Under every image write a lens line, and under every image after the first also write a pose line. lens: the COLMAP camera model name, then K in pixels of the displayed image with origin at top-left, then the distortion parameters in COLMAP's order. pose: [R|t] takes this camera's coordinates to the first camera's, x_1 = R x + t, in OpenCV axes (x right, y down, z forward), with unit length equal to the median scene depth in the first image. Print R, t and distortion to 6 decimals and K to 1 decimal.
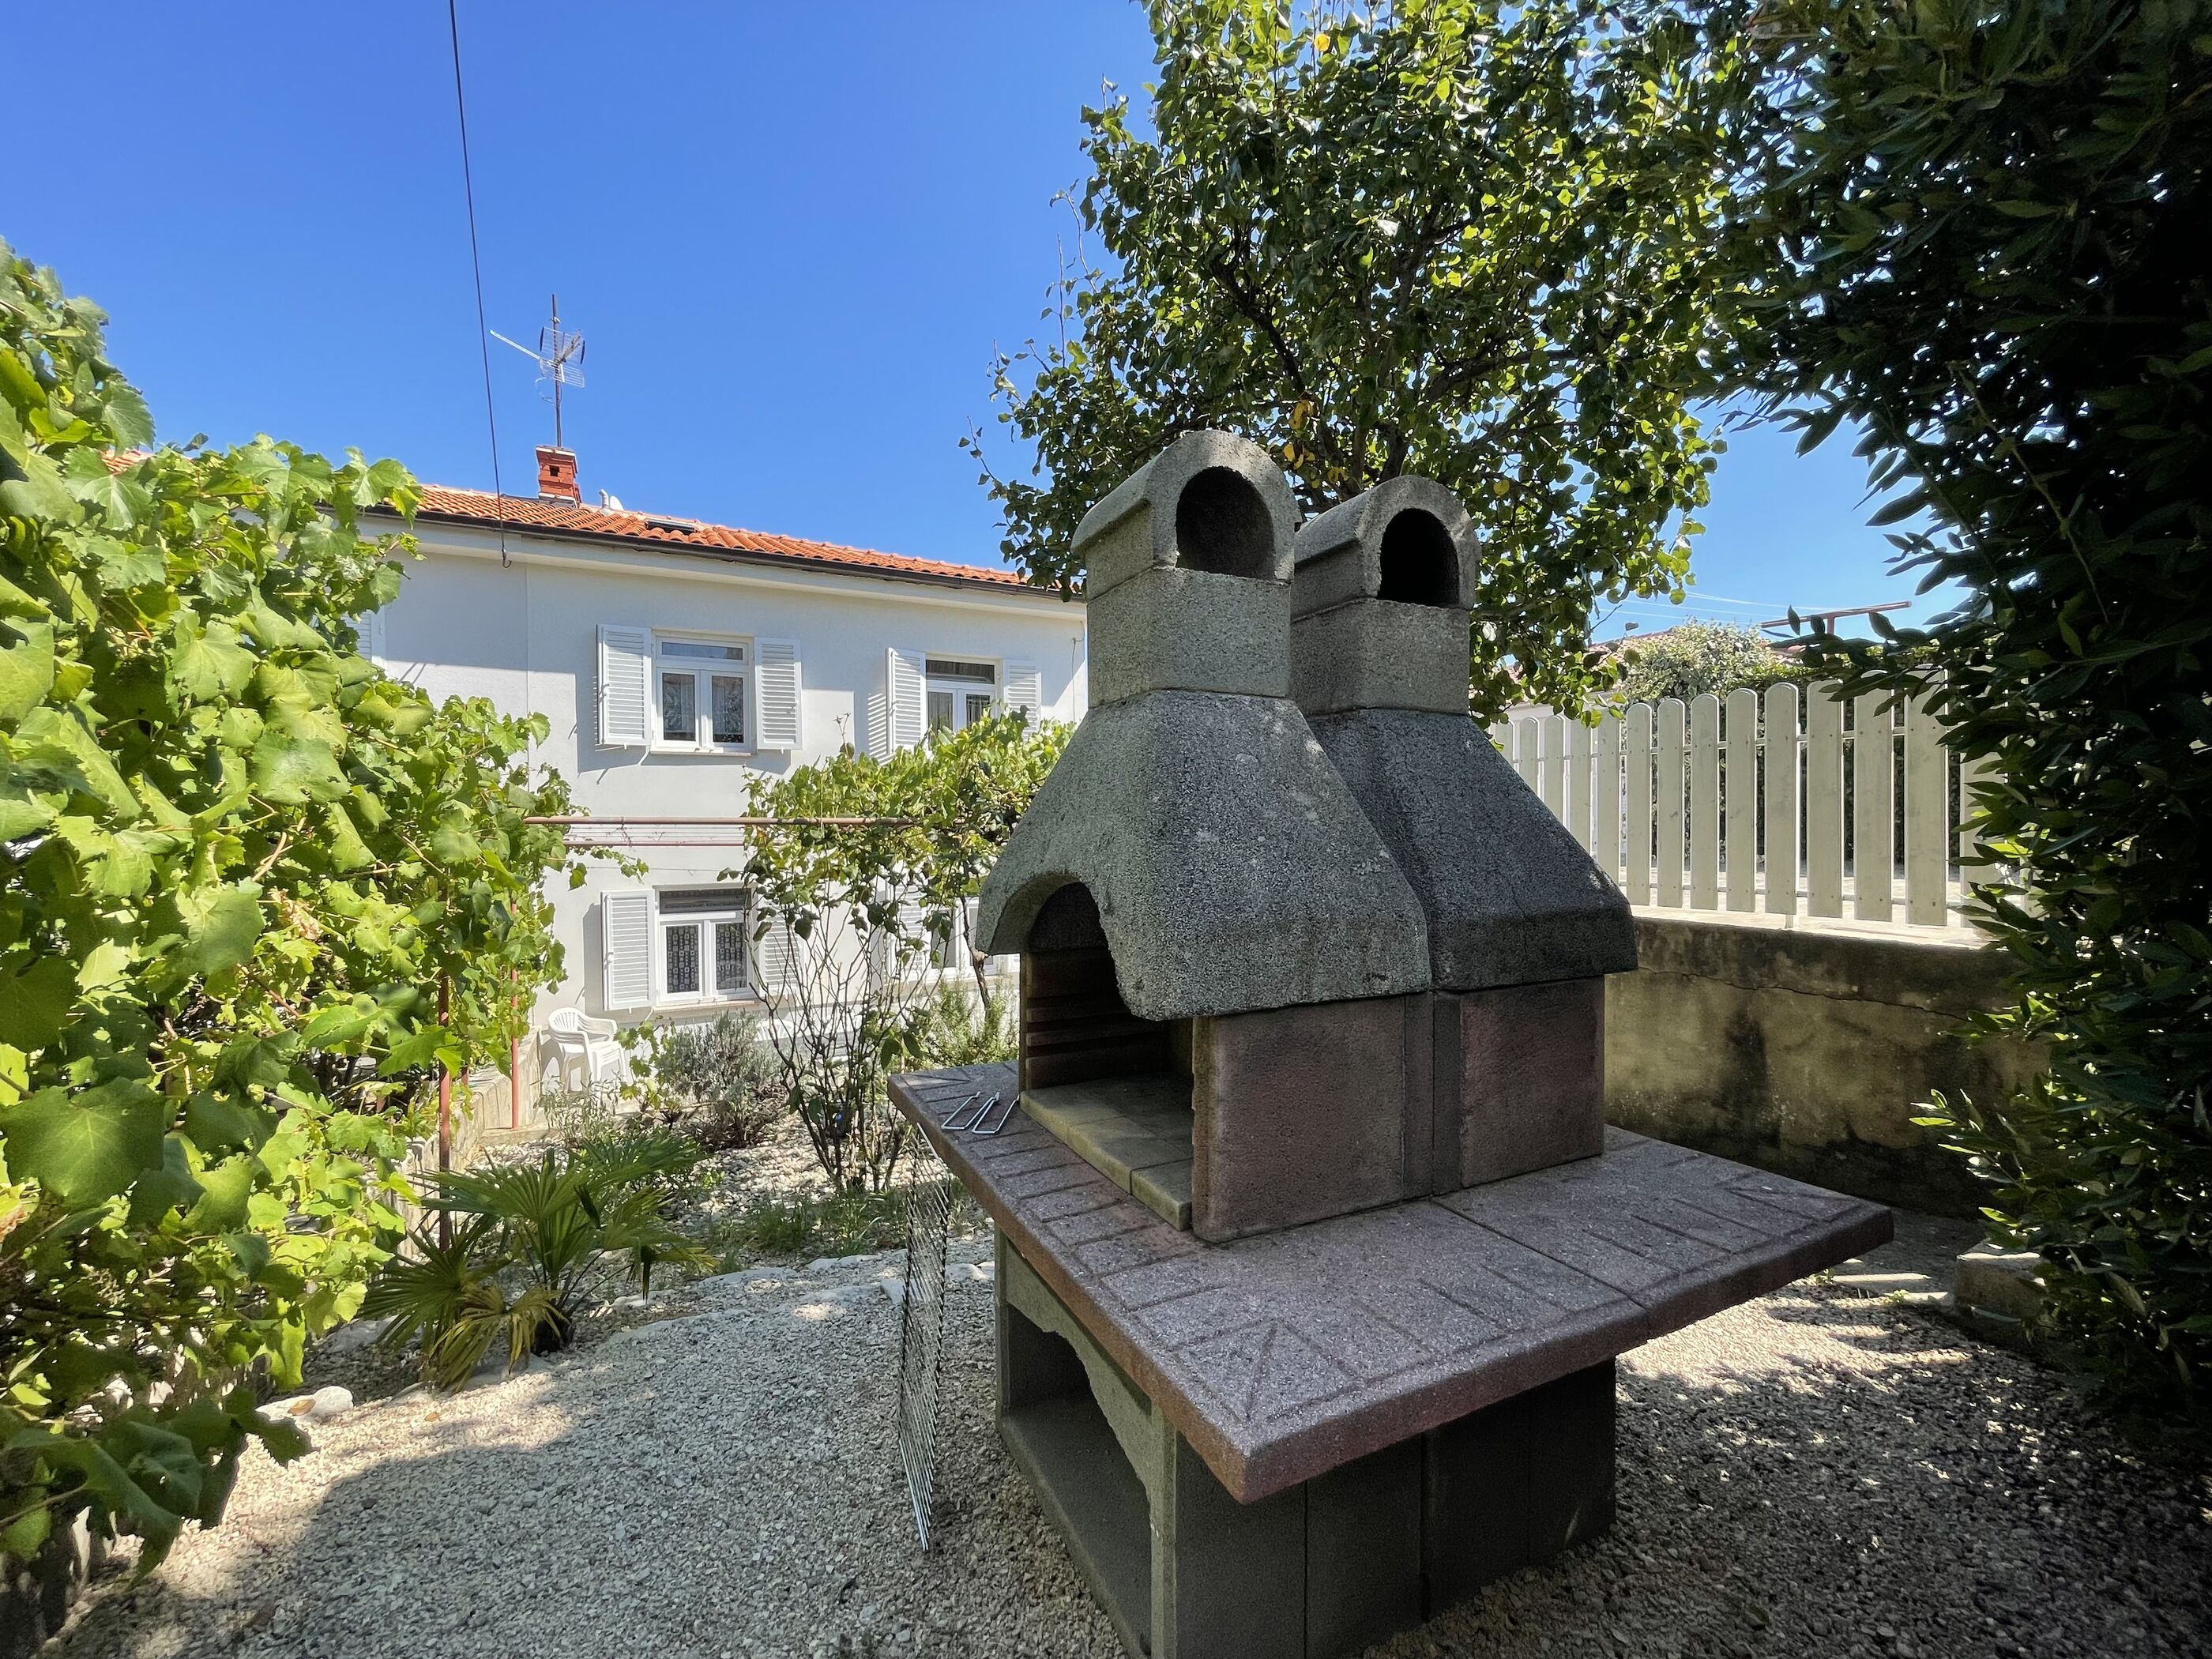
lens RADIAL K [[898.0, 0, 1101.8], [0, 898.0, 838.5], [0, 0, 1]] dist [-0.001139, 0.005706]
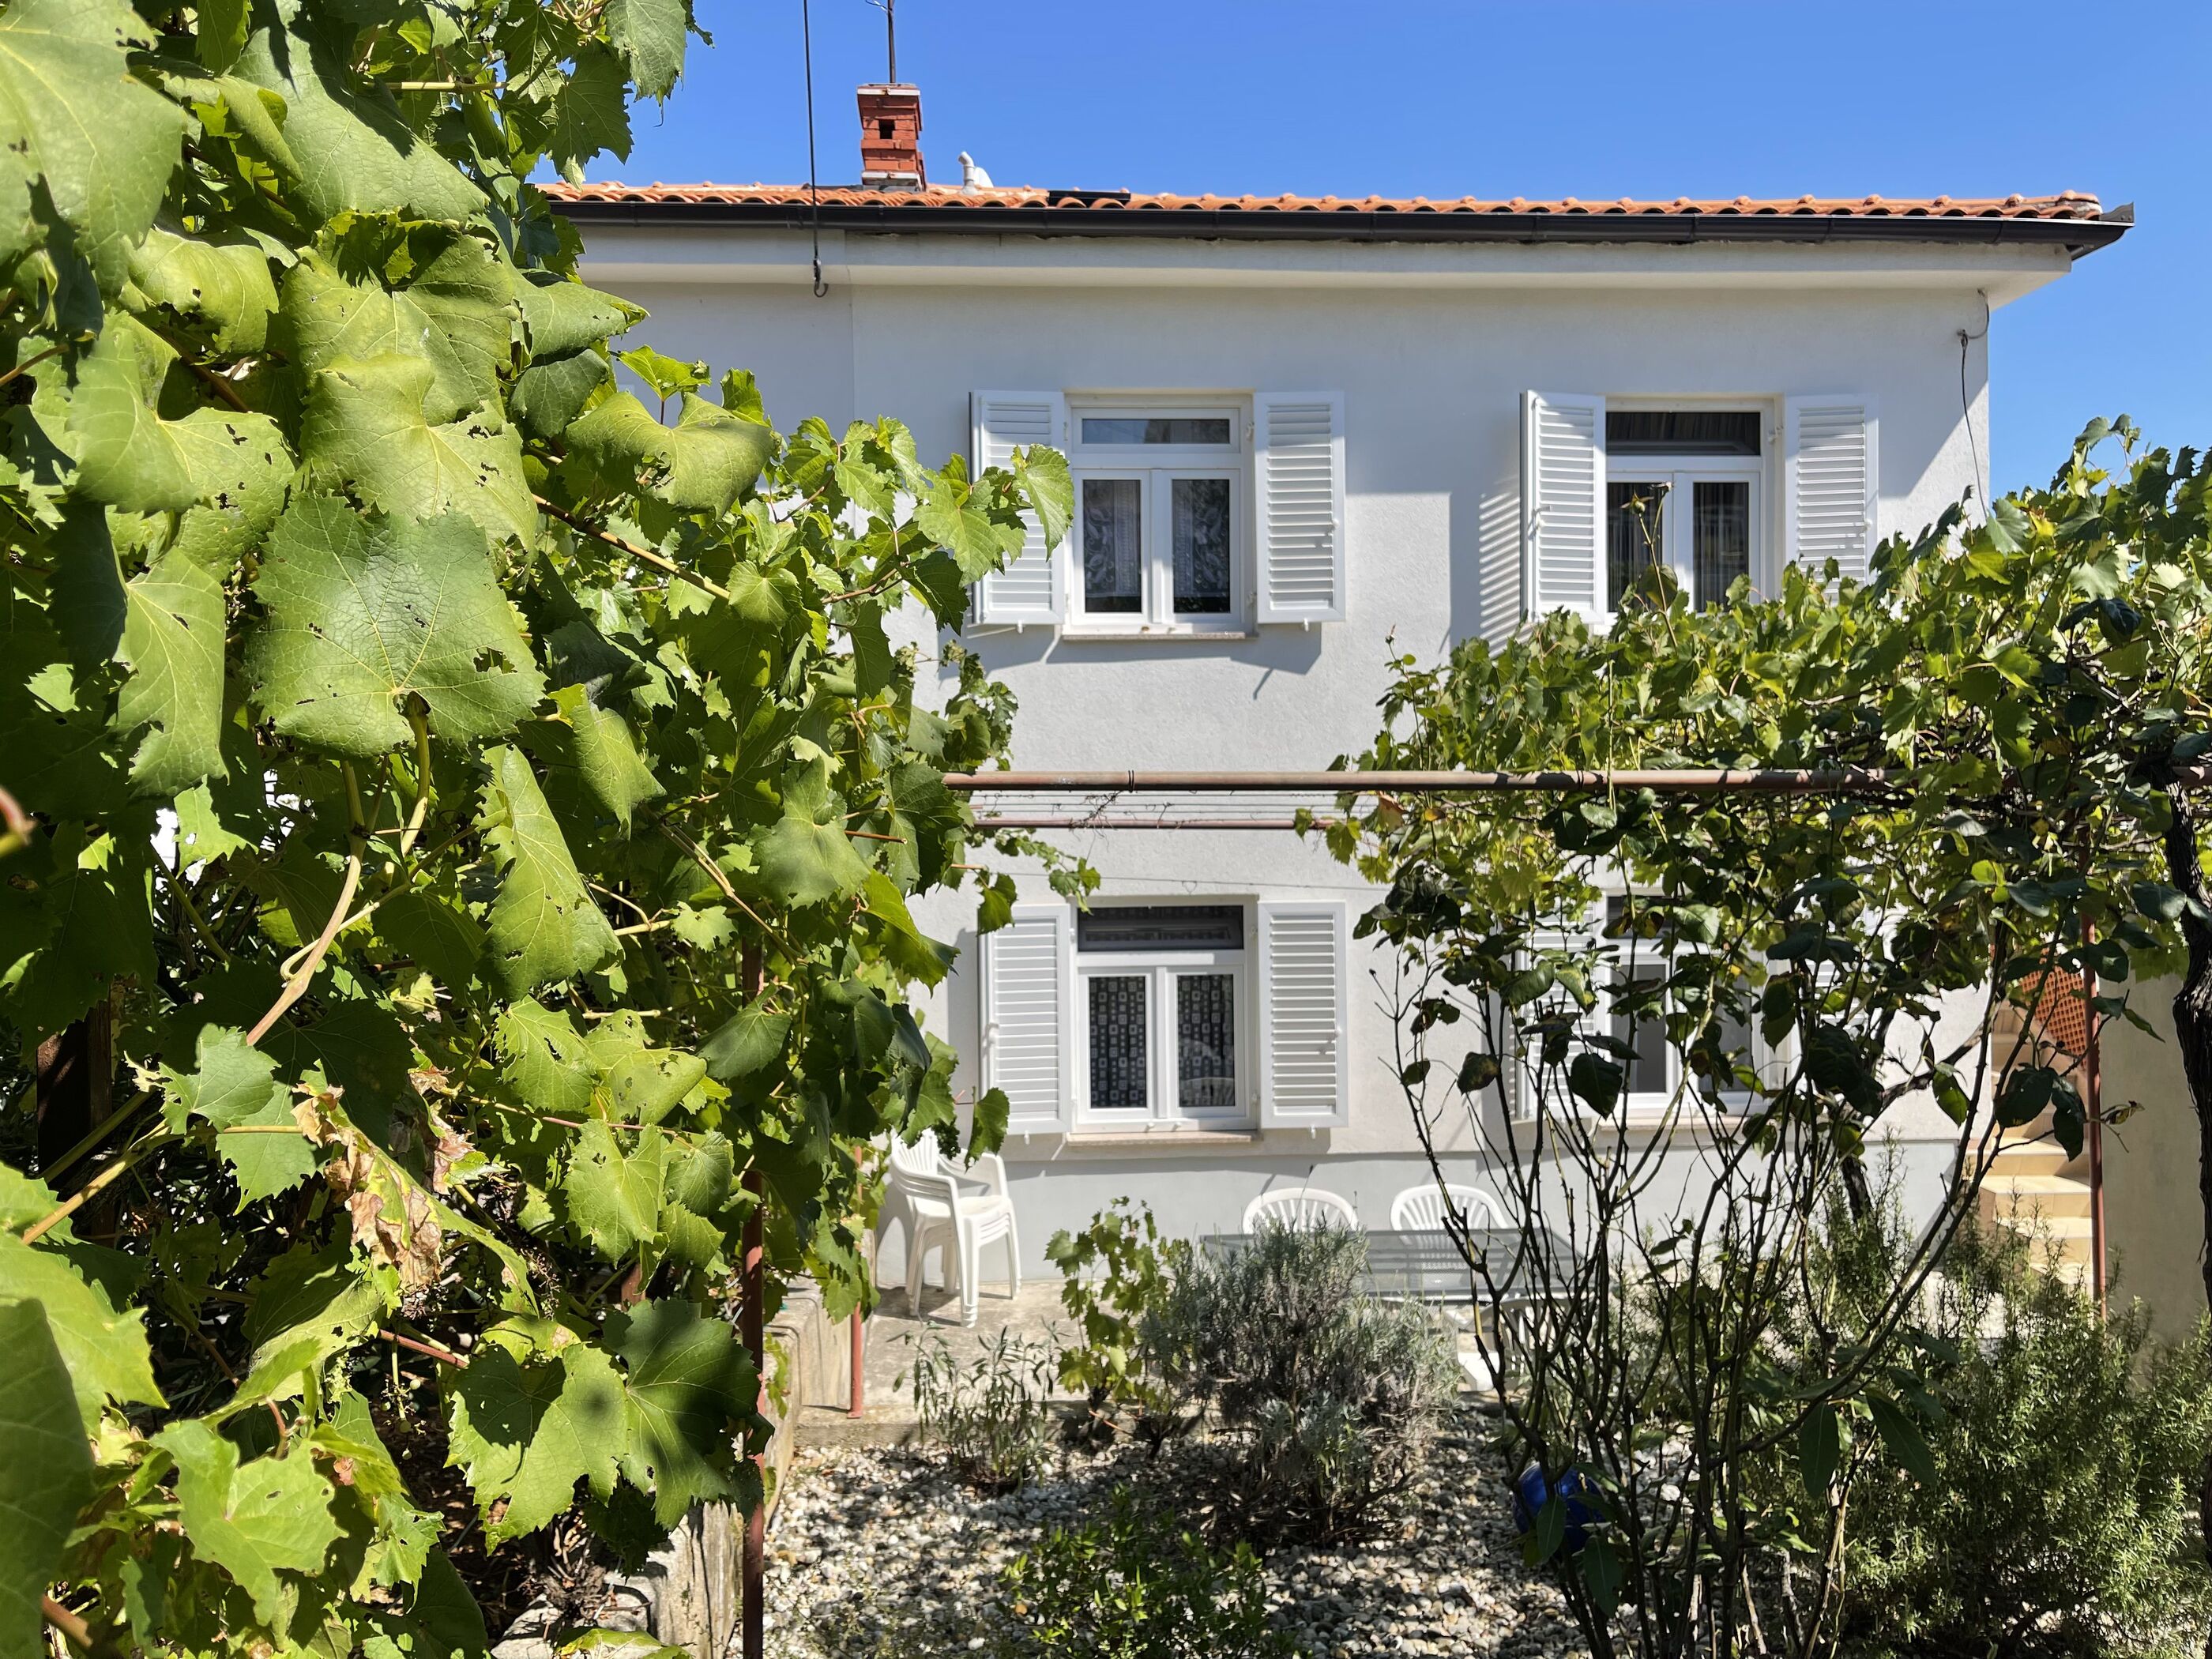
lens RADIAL K [[1689.8, 0, 1144.5], [0, 1689.8, 805.3], [0, 0, 1]] dist [0.089072, -0.106083]
pose [[0.927679, 0.000432, -0.373379, -0.162361], [0.001365, 0.999989, 0.004549, -0.008007], [0.373377, -0.004729, 0.927668, 0.201546]]
